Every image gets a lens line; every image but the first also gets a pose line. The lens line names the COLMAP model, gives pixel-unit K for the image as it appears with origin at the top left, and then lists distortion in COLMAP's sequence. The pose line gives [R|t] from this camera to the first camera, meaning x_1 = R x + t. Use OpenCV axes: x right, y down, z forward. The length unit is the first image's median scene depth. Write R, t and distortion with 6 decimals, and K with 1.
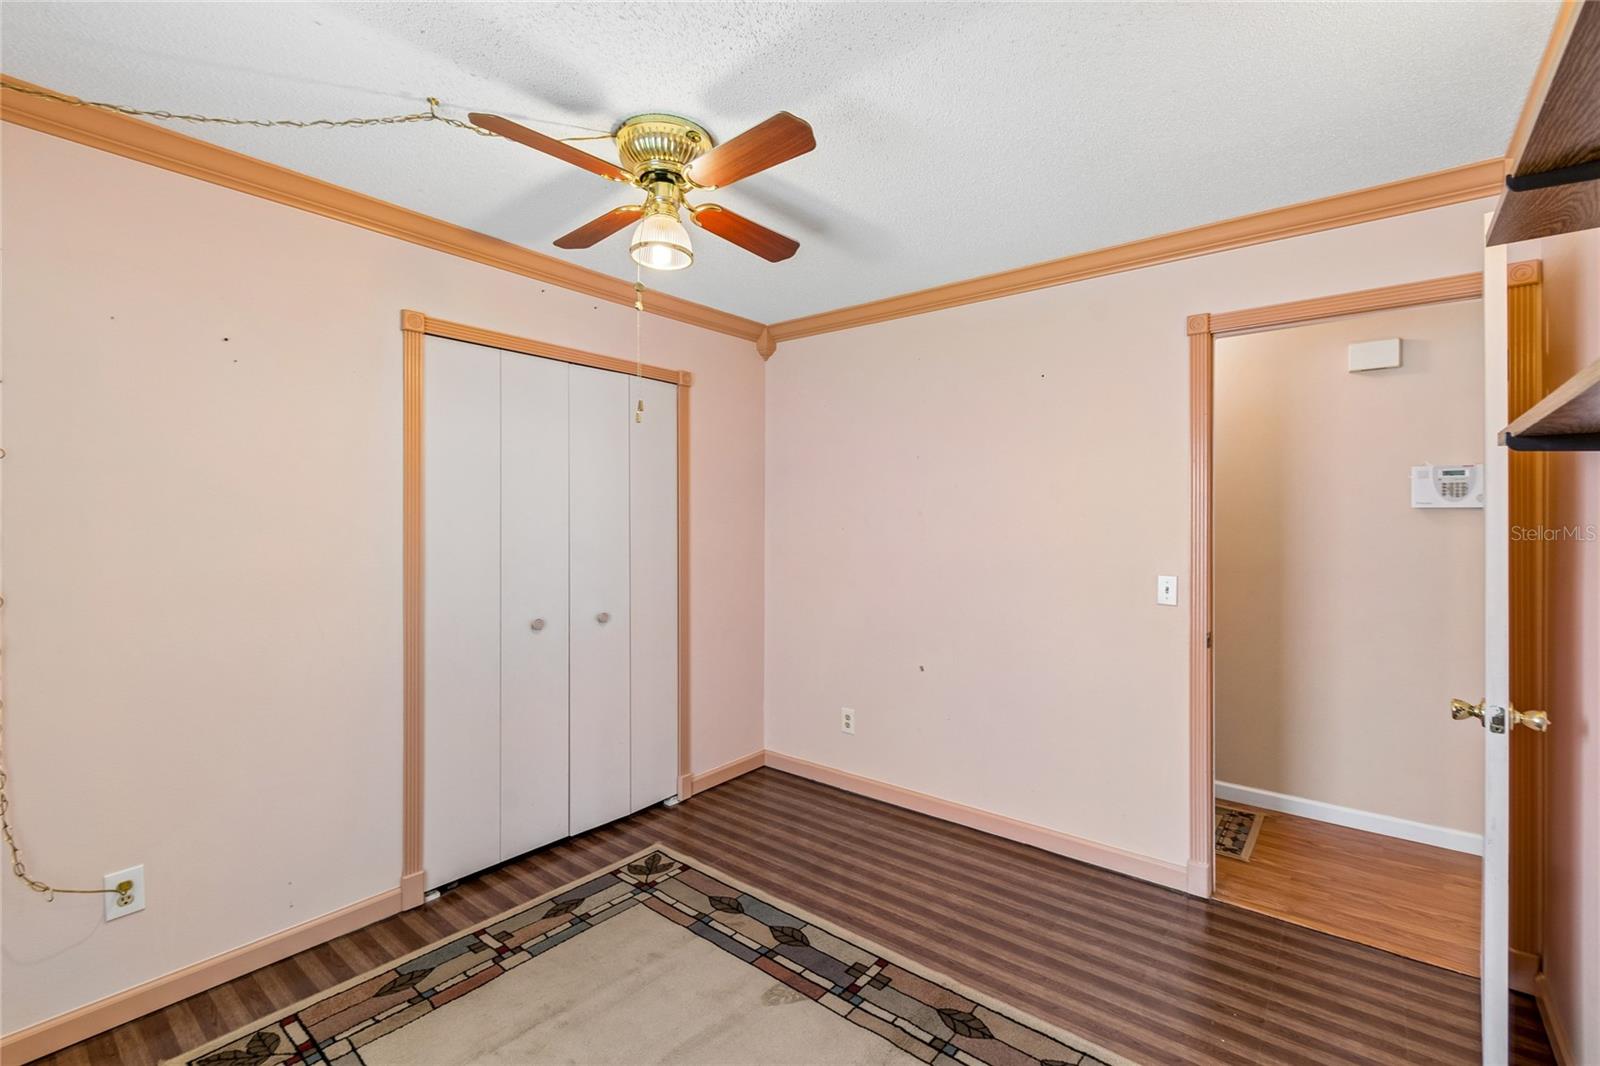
lens RADIAL K [[712.3, 0, 789.4], [0, 712.3, 522.5], [0, 0, 1]] dist [0.003839, -0.002804]
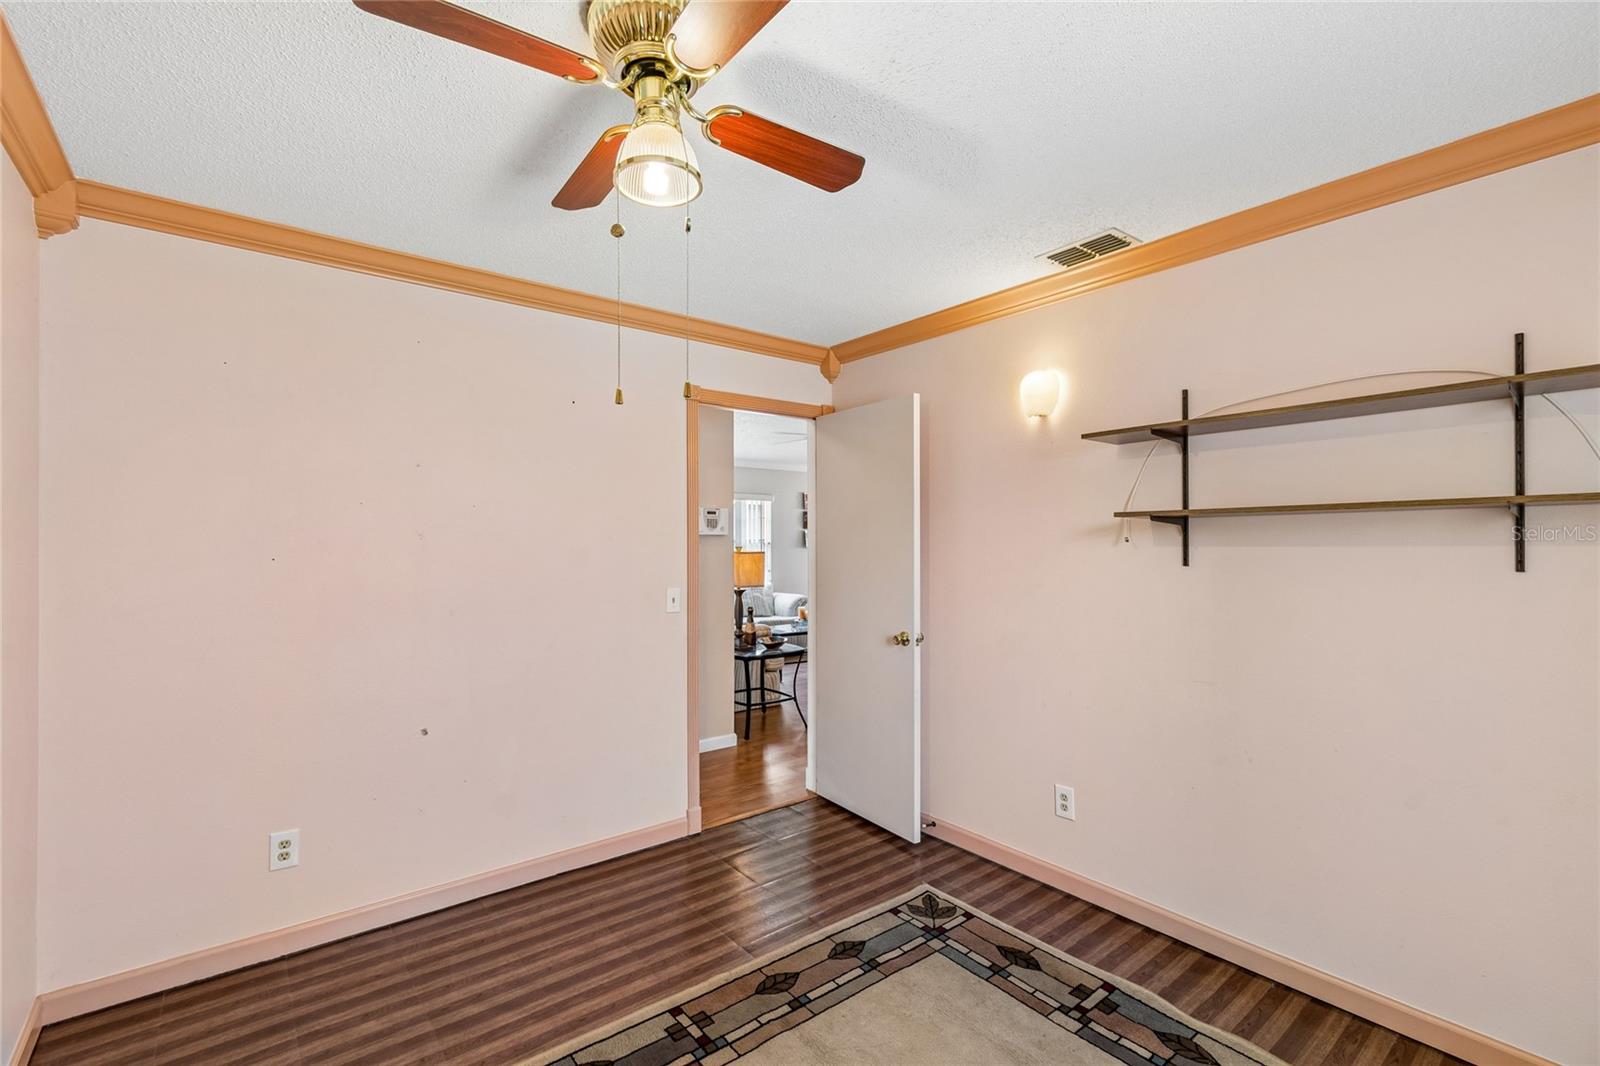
lens RADIAL K [[712.3, 0, 798.3], [0, 712.3, 540.6], [0, 0, 1]] dist [0.003839, -0.002804]
pose [[0.200601, 0.001118, 0.979672, -0.777756], [0.010805, 0.999936, -0.003353, -0.000542], [-0.979613, 0.011258, 0.200576, 0.657984]]
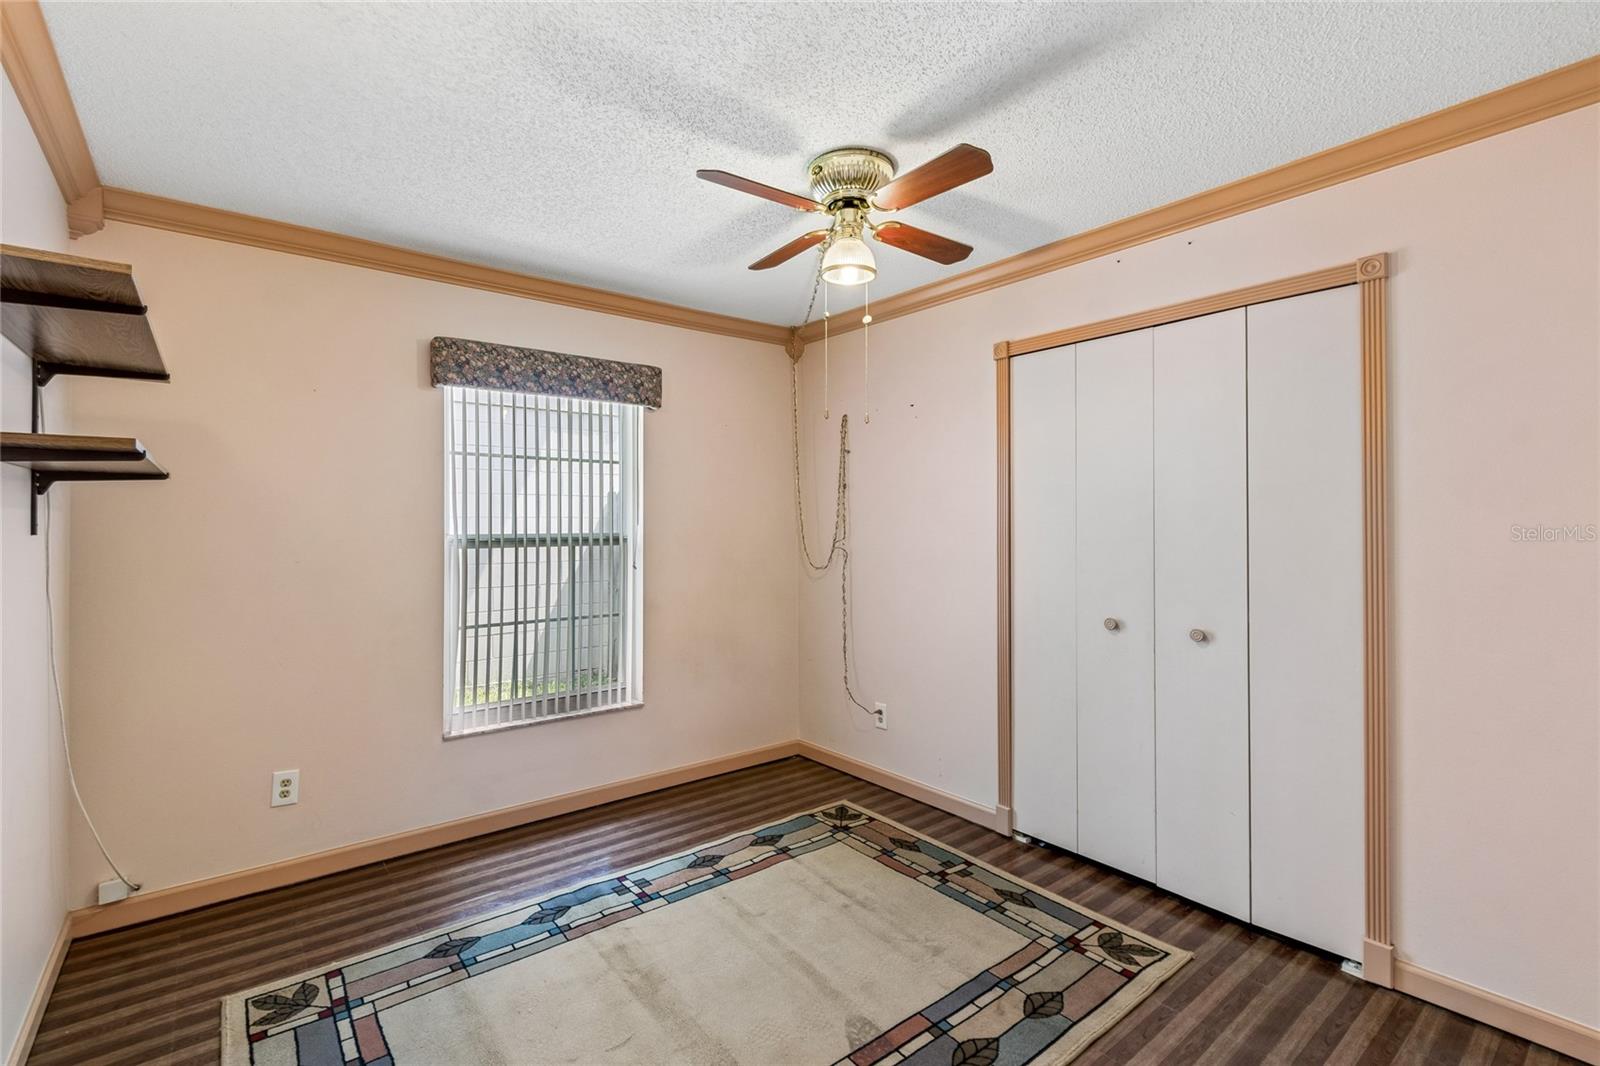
lens RADIAL K [[712.3, 0, 793.1], [0, 712.3, 525.4], [0, 0, 1]] dist [0.003839, -0.002804]
pose [[-0.208088, -0.002877, -0.978106, 0.602135], [-0.002898, 0.999993, -0.002325, 0.016433], [0.978106, 0.002351, -0.208095, 0.743080]]
